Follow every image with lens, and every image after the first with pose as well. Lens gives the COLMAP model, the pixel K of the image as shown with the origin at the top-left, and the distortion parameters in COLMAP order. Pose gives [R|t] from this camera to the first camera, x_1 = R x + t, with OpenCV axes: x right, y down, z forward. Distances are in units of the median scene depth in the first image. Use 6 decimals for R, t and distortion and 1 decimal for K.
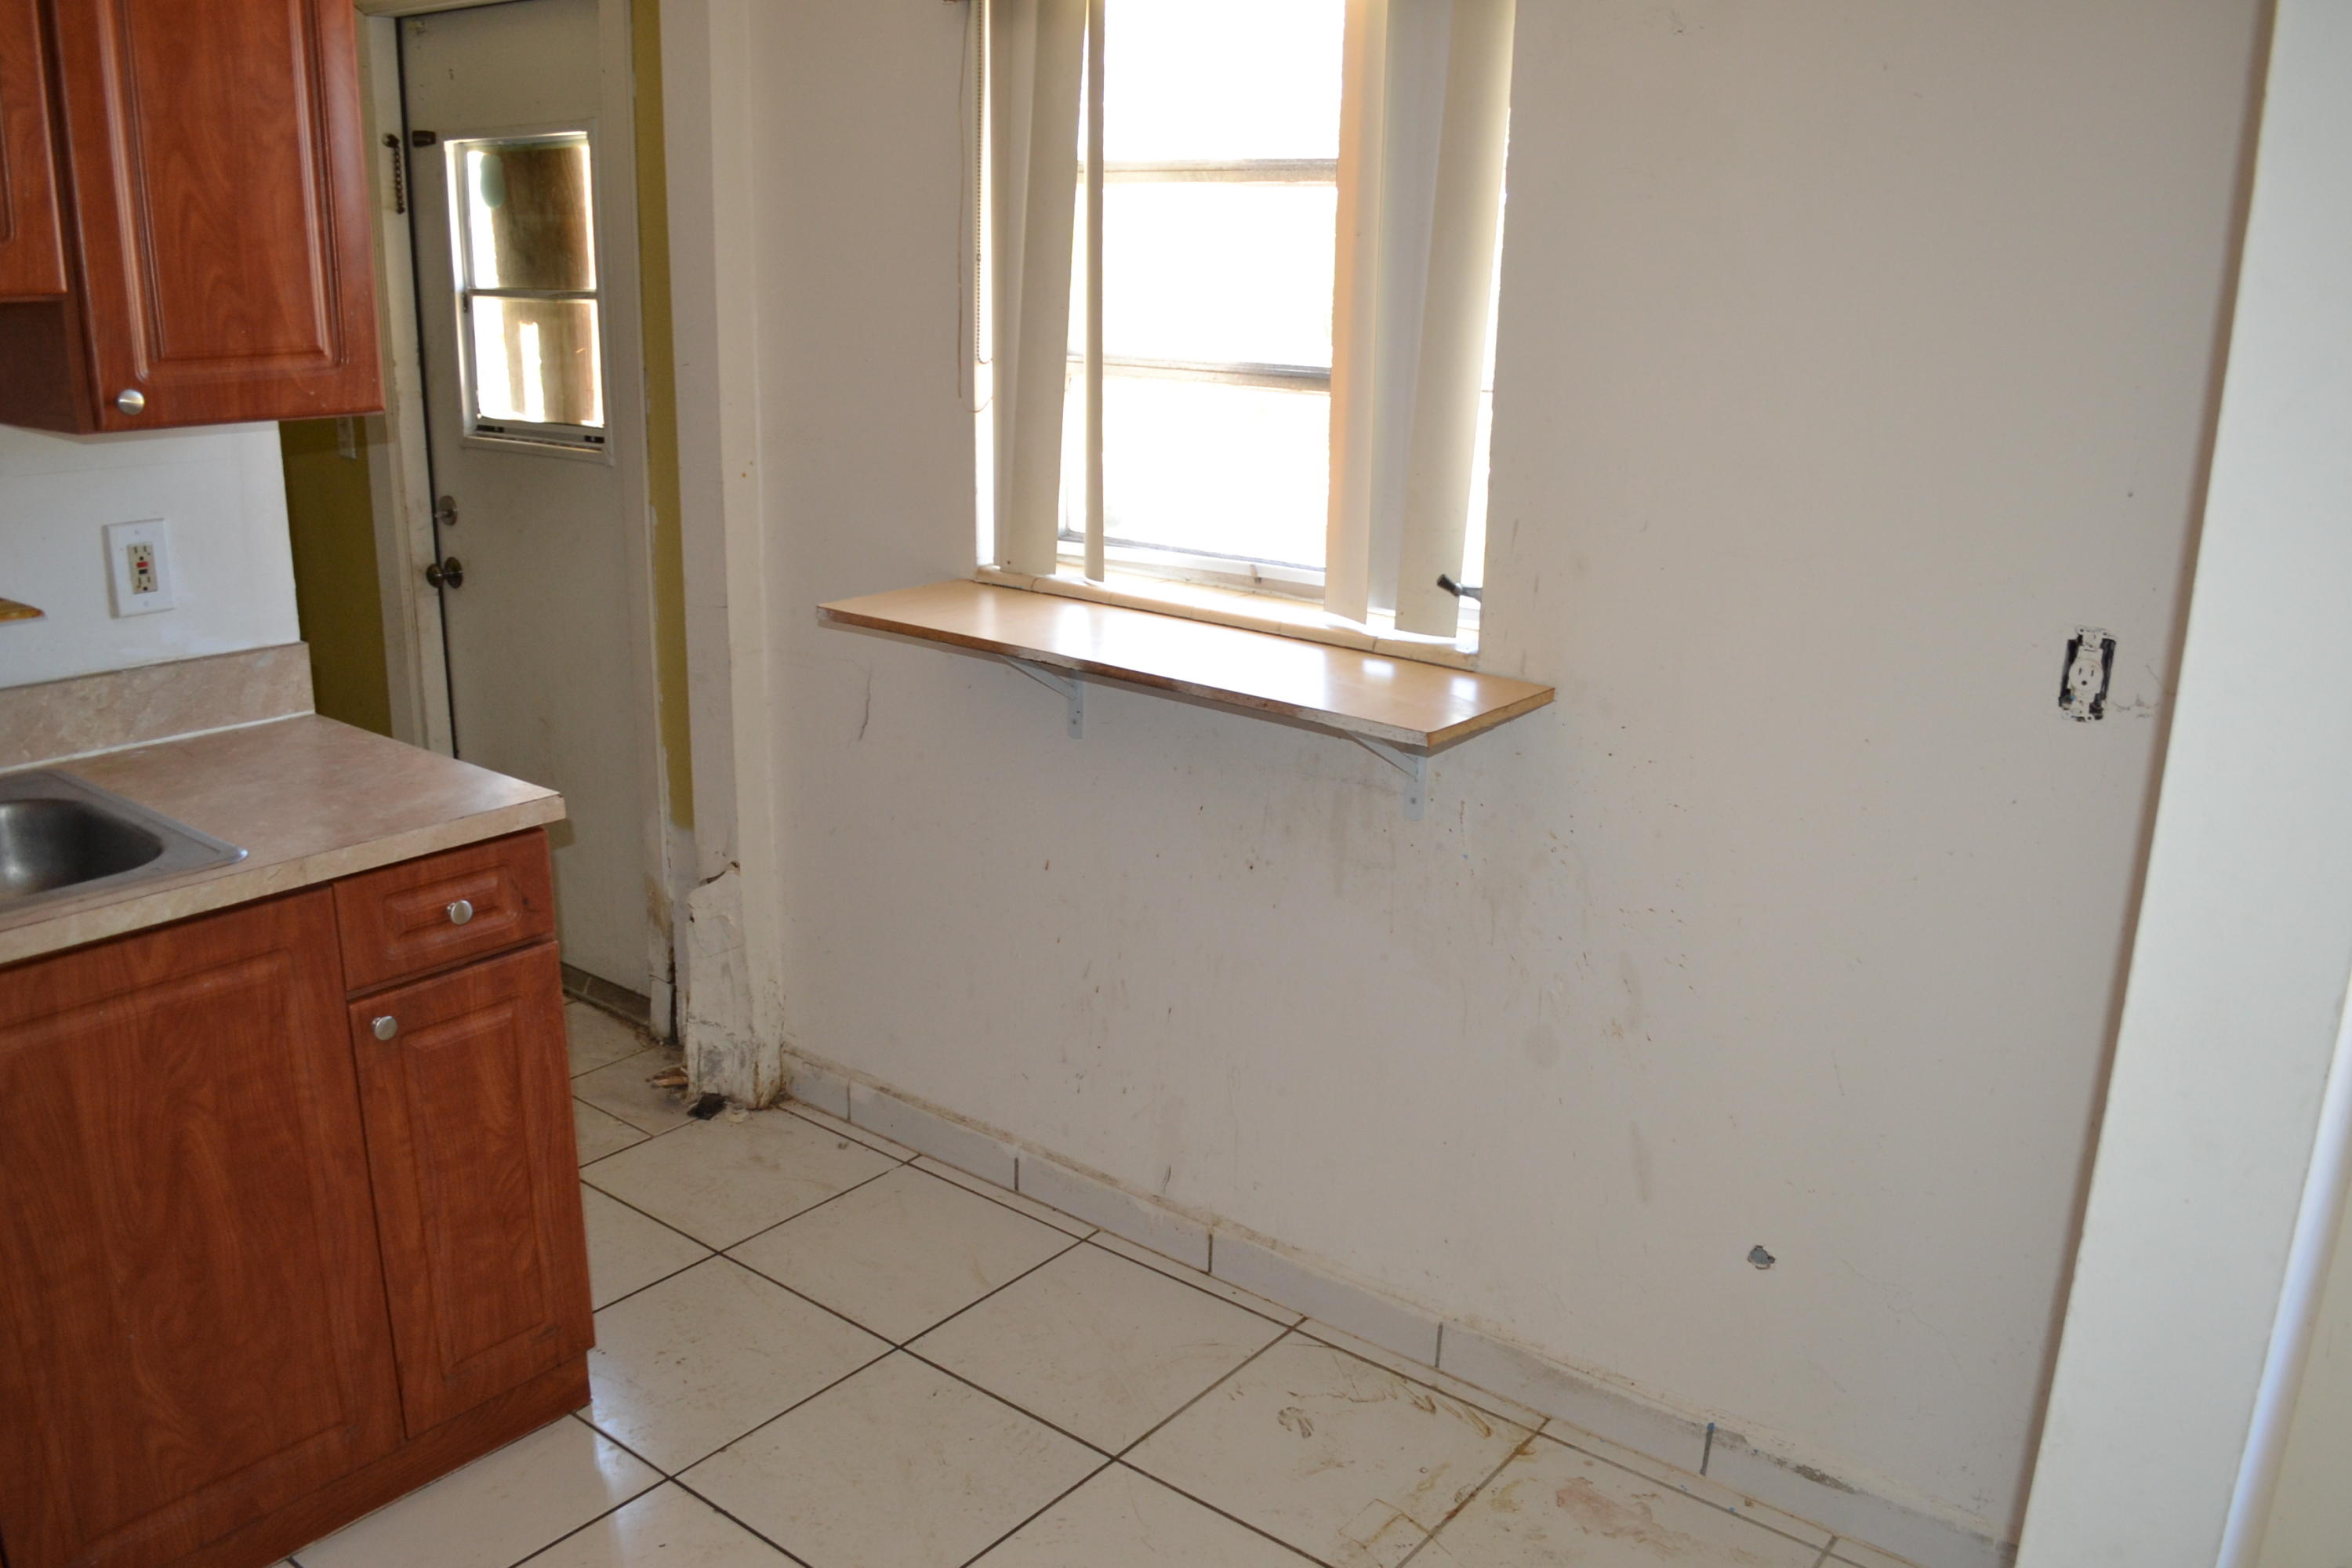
lens RADIAL K [[1881.7, 0, 1187.4], [0, 1881.7, 774.2], [0, 0, 1]] dist [-0.072294, 0.014386]
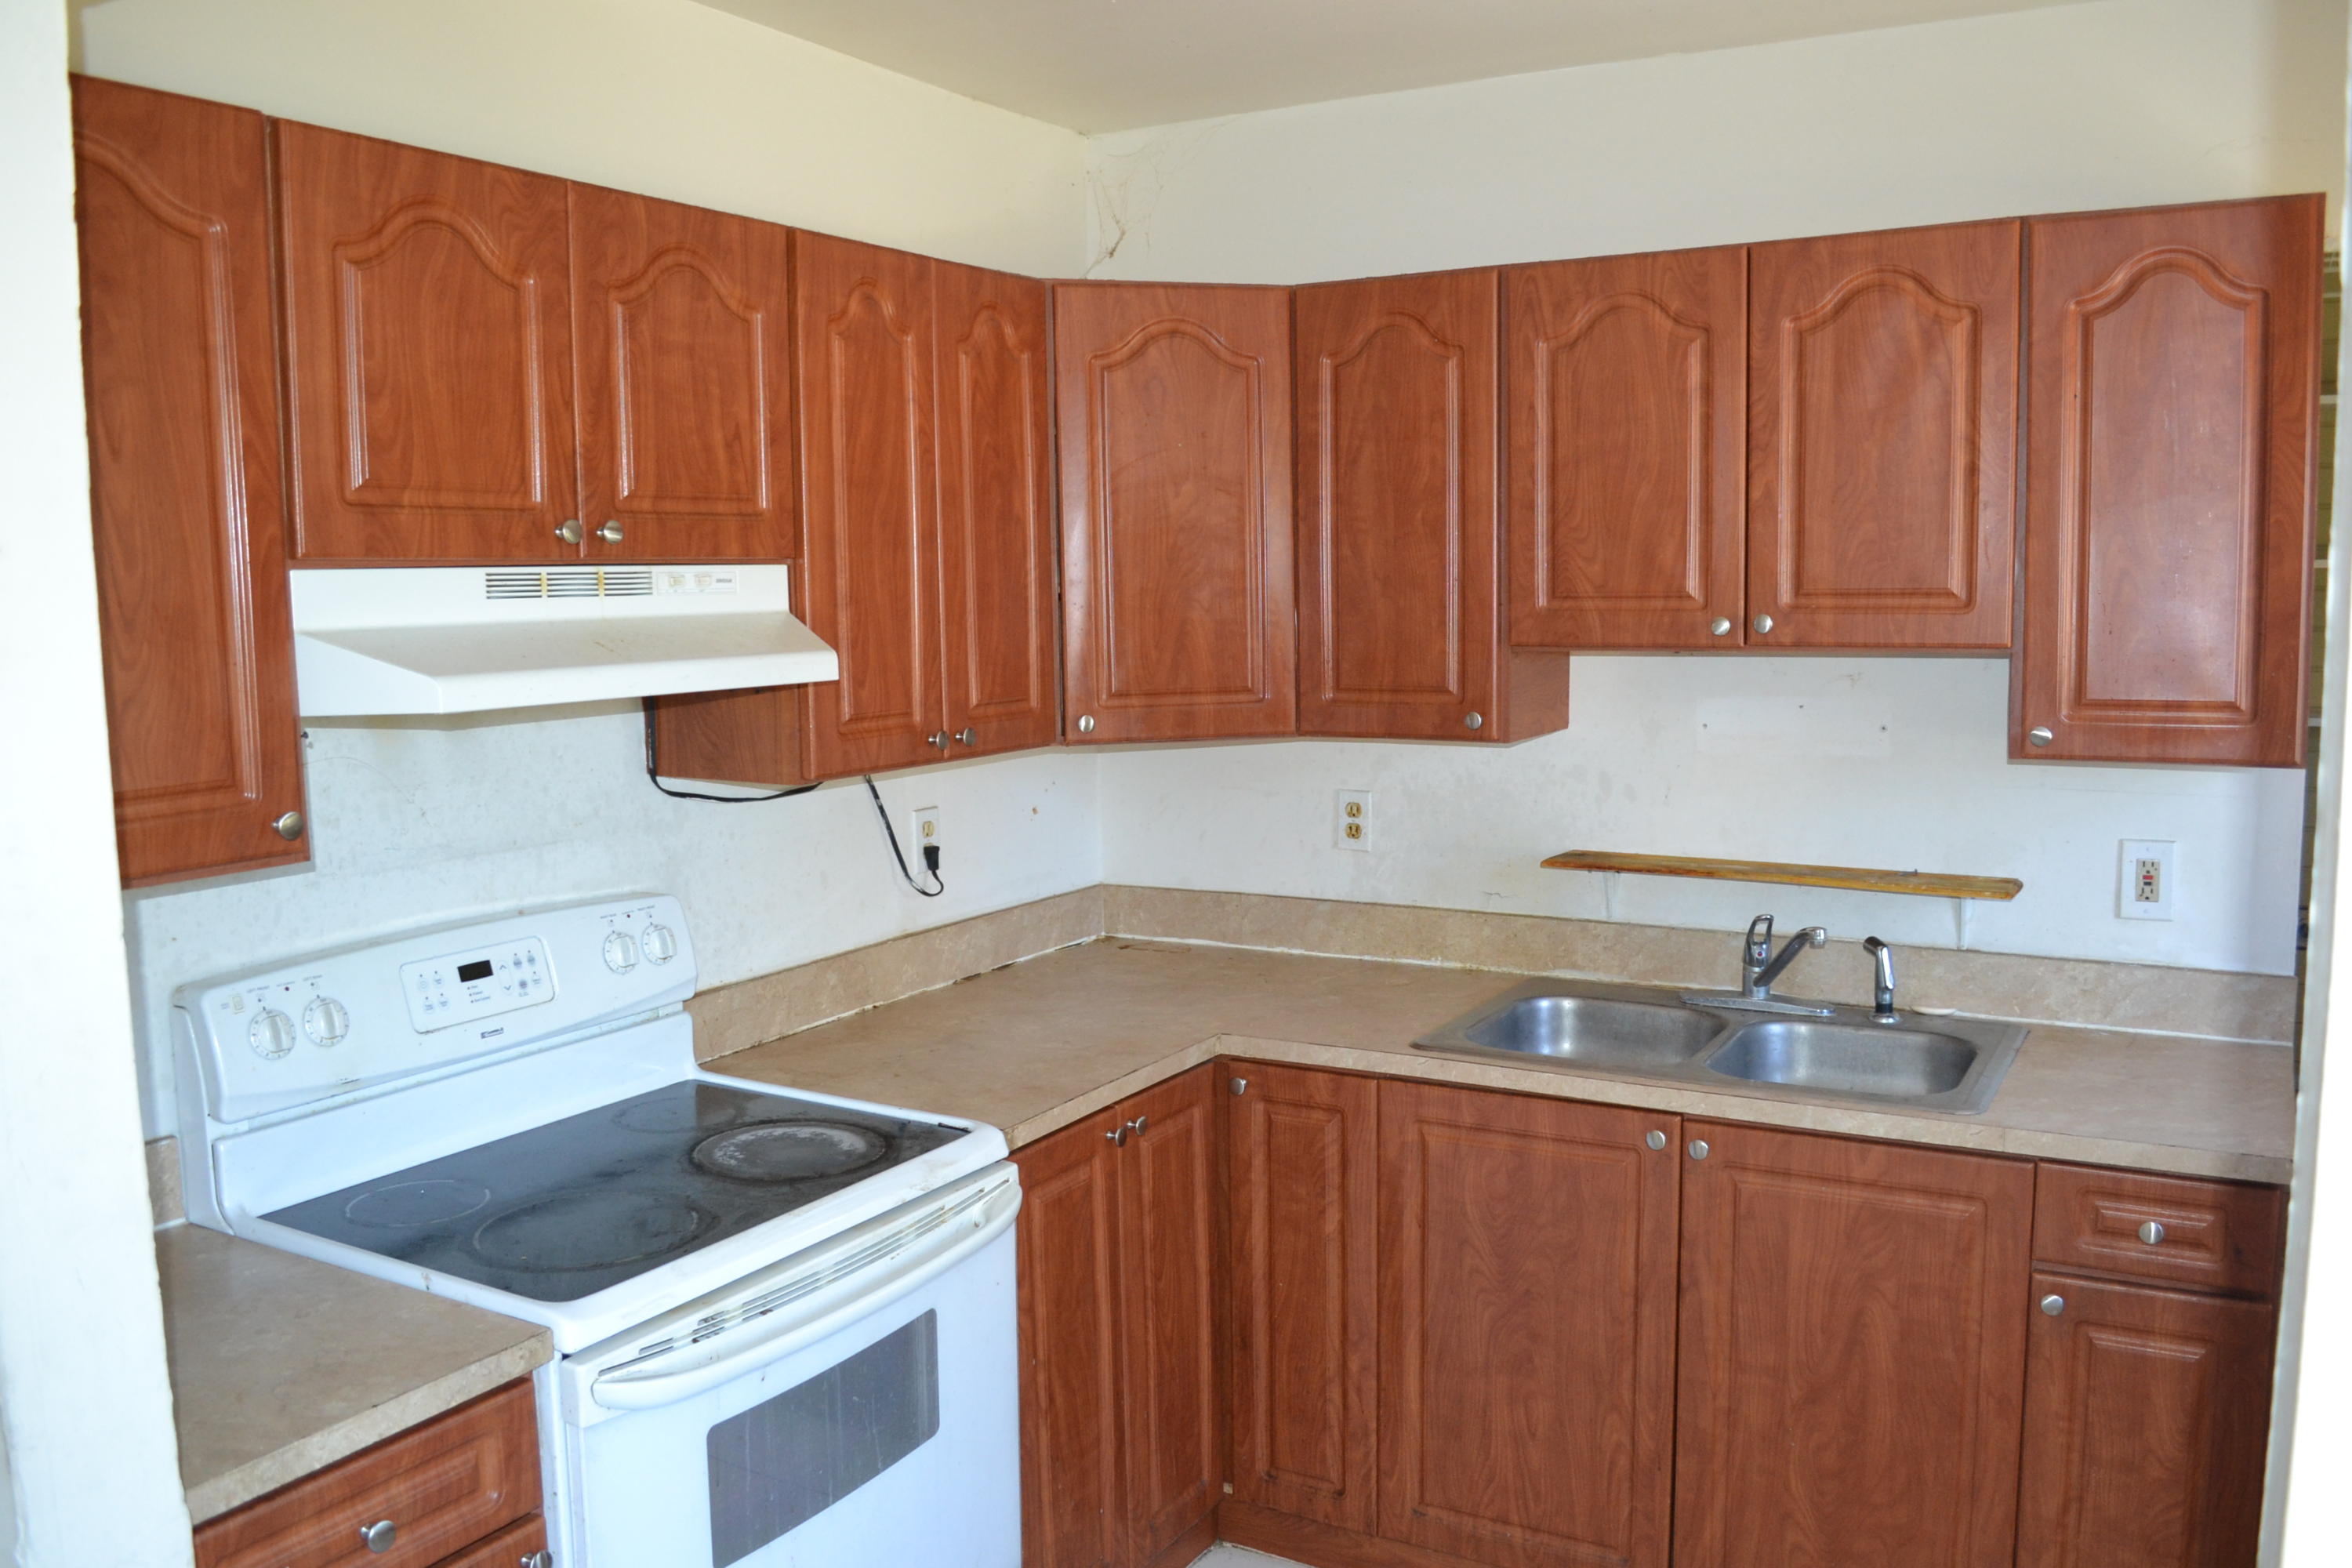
lens RADIAL K [[1881.7, 0, 1182.9], [0, 1881.7, 788.0], [0, 0, 1]] dist [-0.072294, 0.014386]
pose [[0.140111, 0.089599, -0.986073, 0.575199], [-0.250074, 0.966812, 0.052316, -0.092610], [0.958036, 0.239261, 0.157868, 0.270915]]
